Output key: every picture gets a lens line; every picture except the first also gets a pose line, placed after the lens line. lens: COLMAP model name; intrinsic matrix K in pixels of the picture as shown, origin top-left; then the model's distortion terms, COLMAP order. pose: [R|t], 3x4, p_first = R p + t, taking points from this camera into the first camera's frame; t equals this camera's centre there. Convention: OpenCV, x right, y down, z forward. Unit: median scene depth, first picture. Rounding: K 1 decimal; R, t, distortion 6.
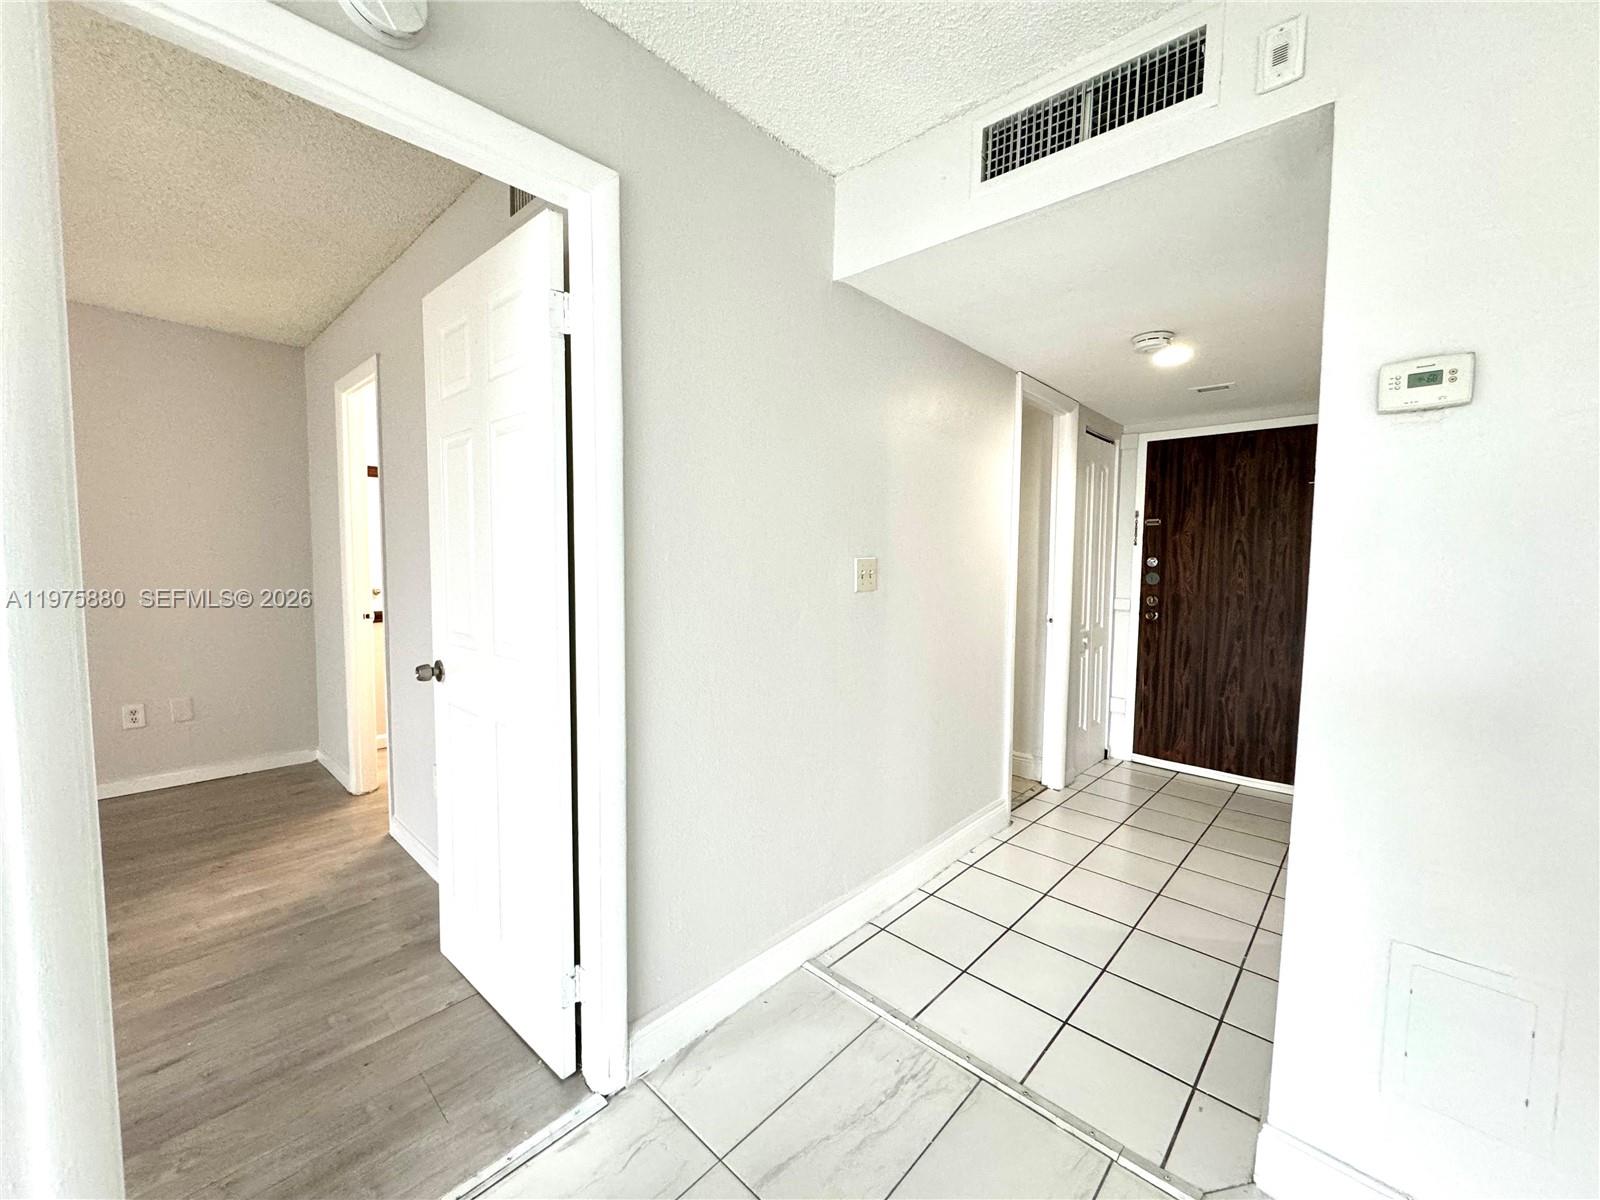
lens RADIAL K [[645.9, 0, 790.8], [0, 645.9, 597.7], [0, 0, 1]] dist [-0.000562, -0.000686]
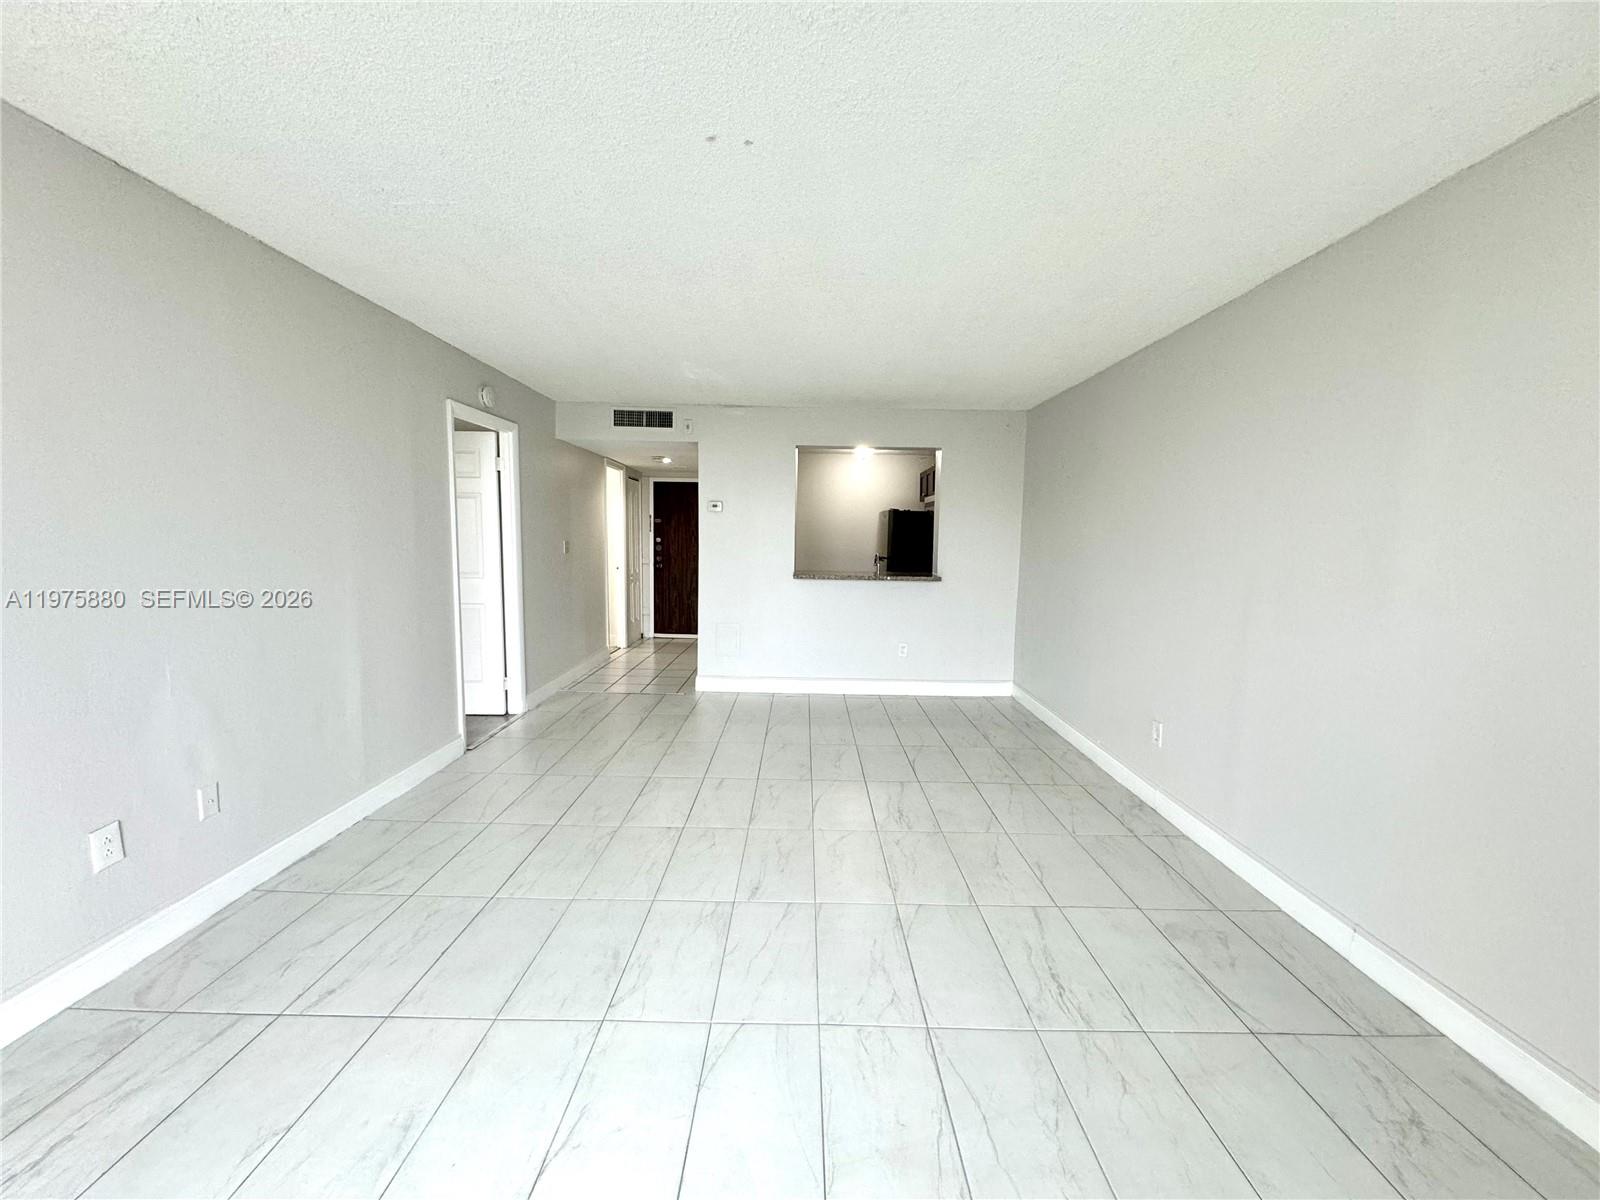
lens RADIAL K [[645.9, 0, 800.8], [0, 645.9, 601.3], [0, 0, 1]] dist [-0.000562, -0.000686]
pose [[0.732953, -0.066076, 0.677063, -0.550503], [0.032470, 0.997535, 0.062201, 0.028918], [-0.679504, -0.023606, 0.733292, -0.882742]]
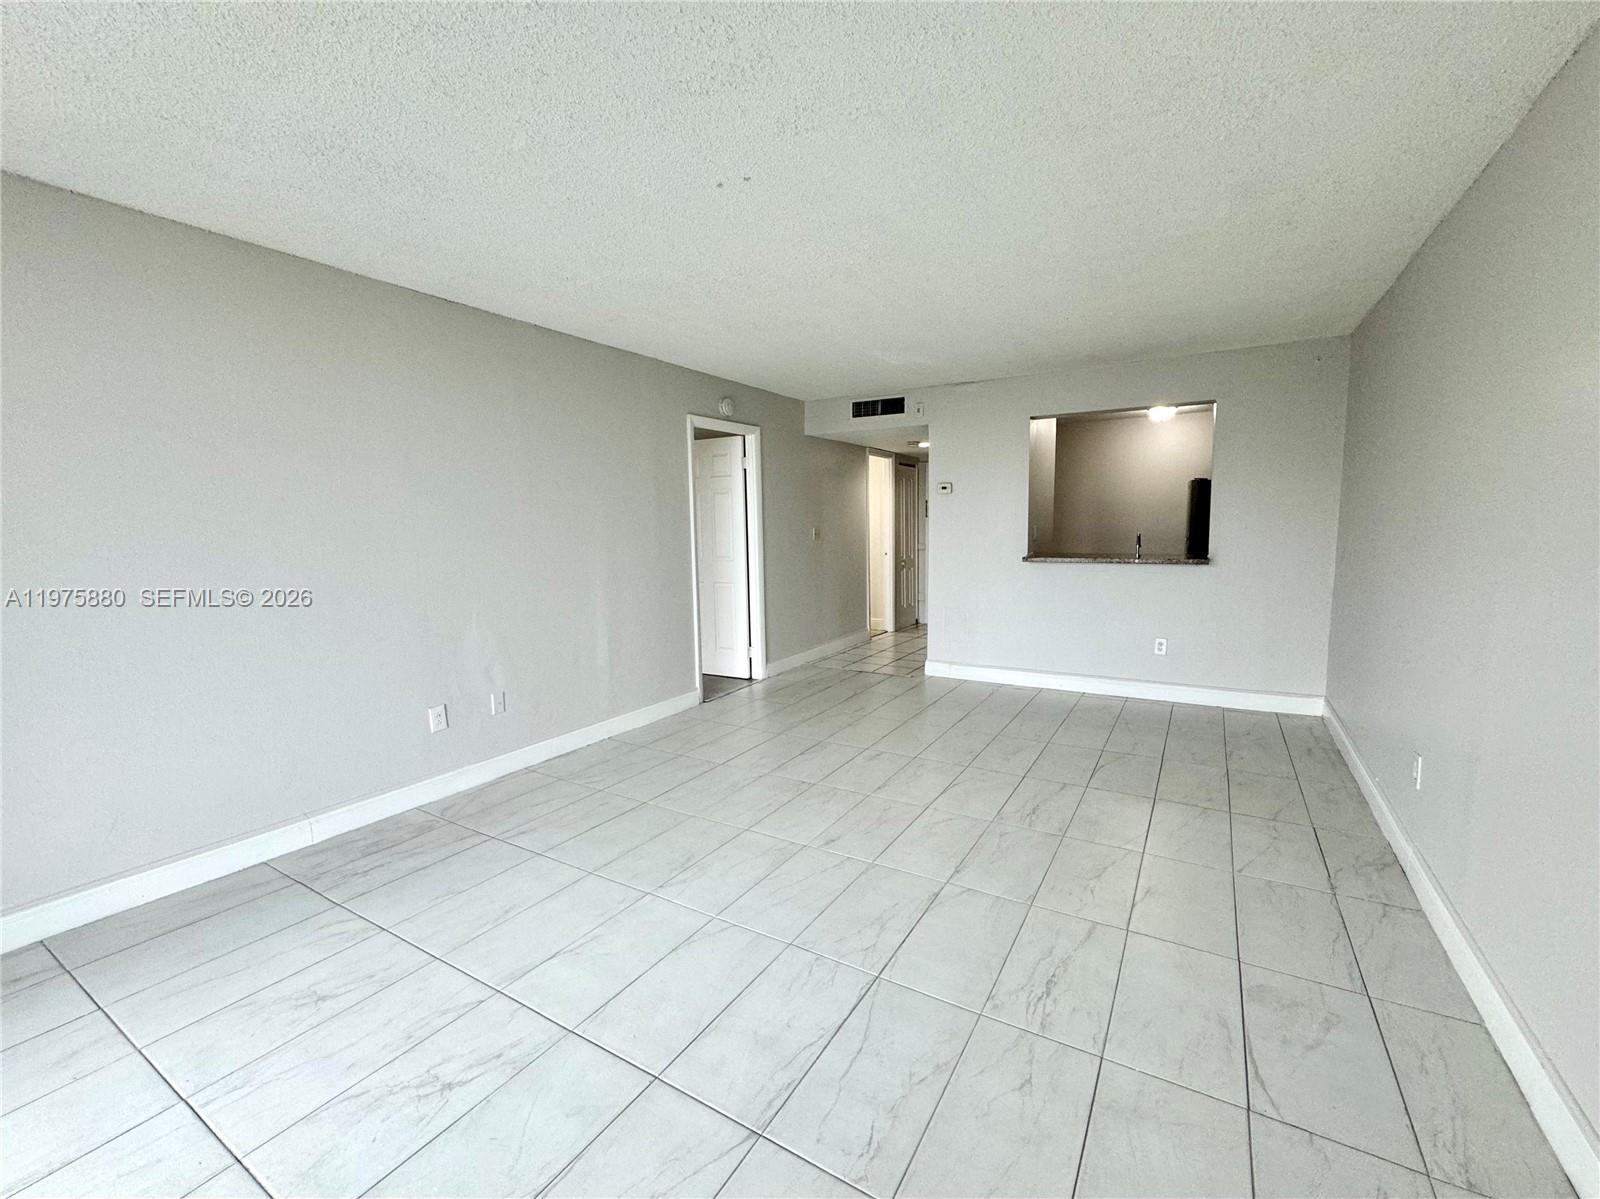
lens RADIAL K [[681.7, 0, 792.0], [0, 681.7, 601.9], [0, 0, 1]] dist [-0.002693, 0.001077]
pose [[0.979138, -0.049238, 0.197138, -0.338050], [0.039034, 0.997705, 0.055318, 0.053177], [-0.199410, -0.046469, 0.978814, -1.092711]]
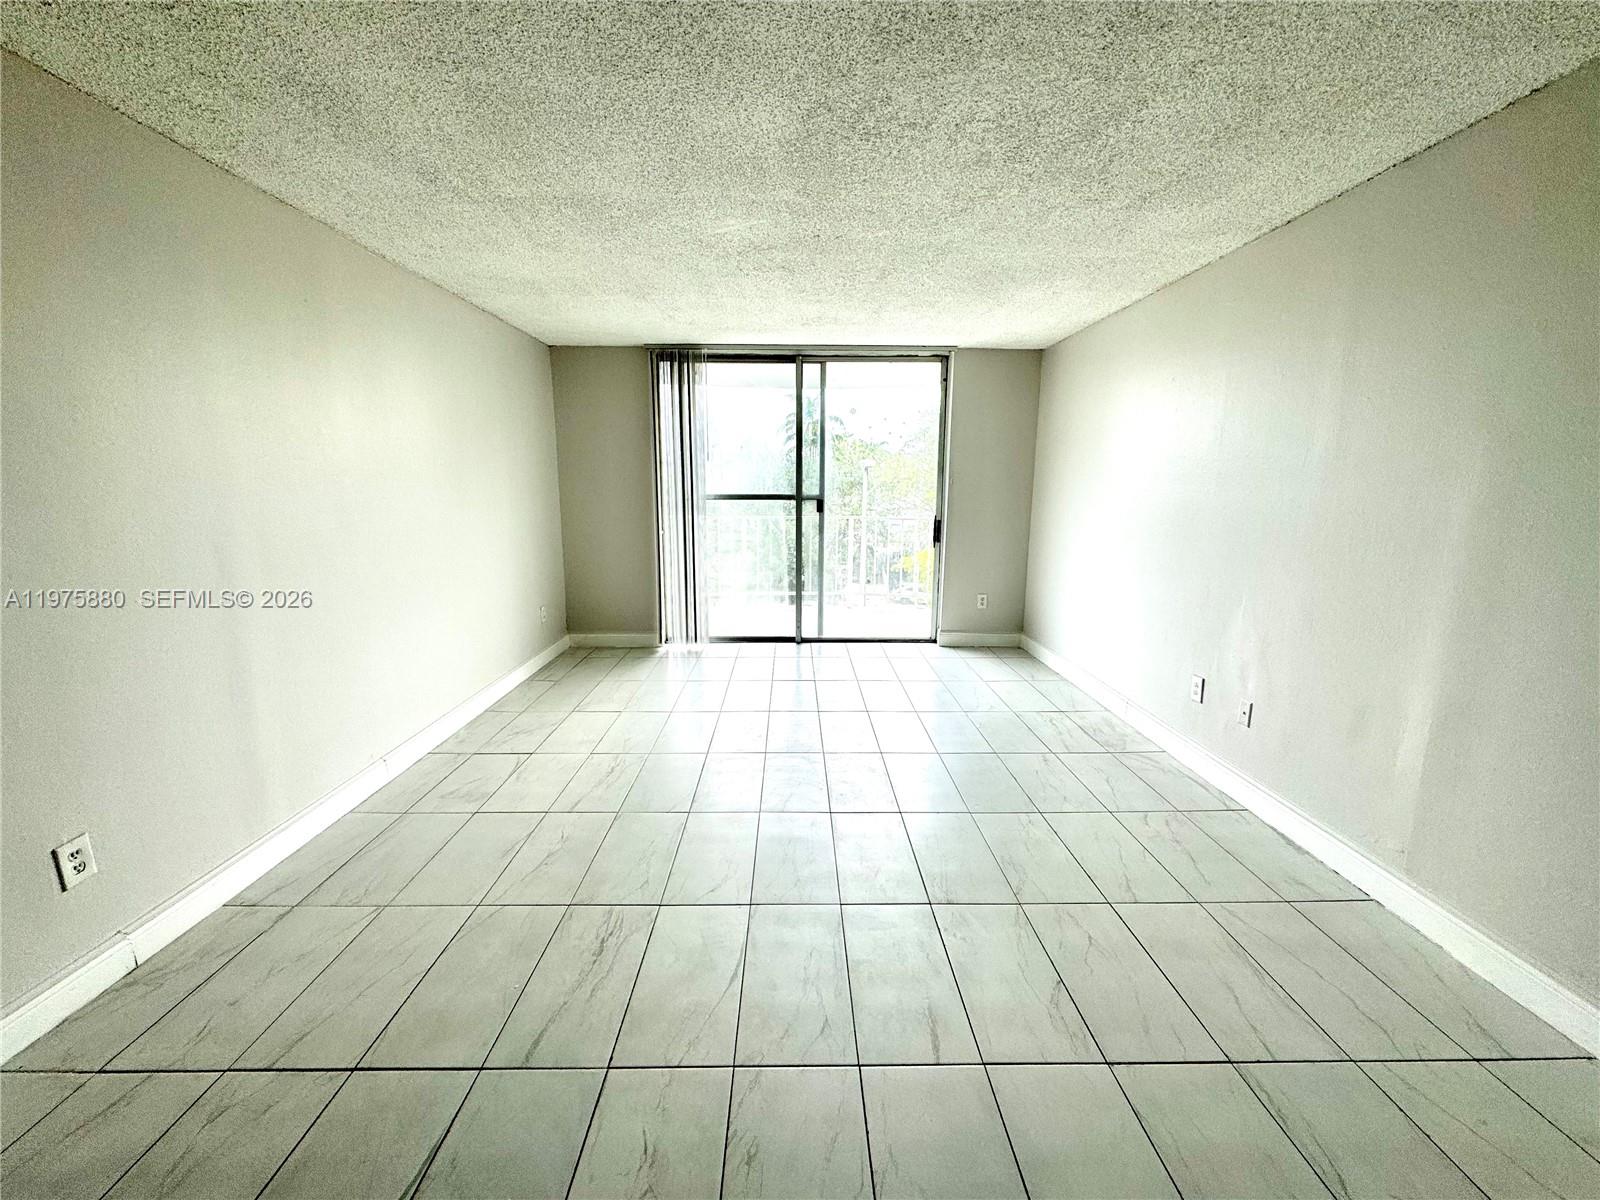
lens RADIAL K [[645.9, 0, 806.5], [0, 645.9, 606.2], [0, 0, 1]] dist [-0.000562, -0.000686]
pose [[-0.714306, 0.112037, -0.690807, 0.303515], [-0.056029, 0.974778, 0.216027, -0.021558], [0.697587, 0.193015, -0.690013, 0.053710]]
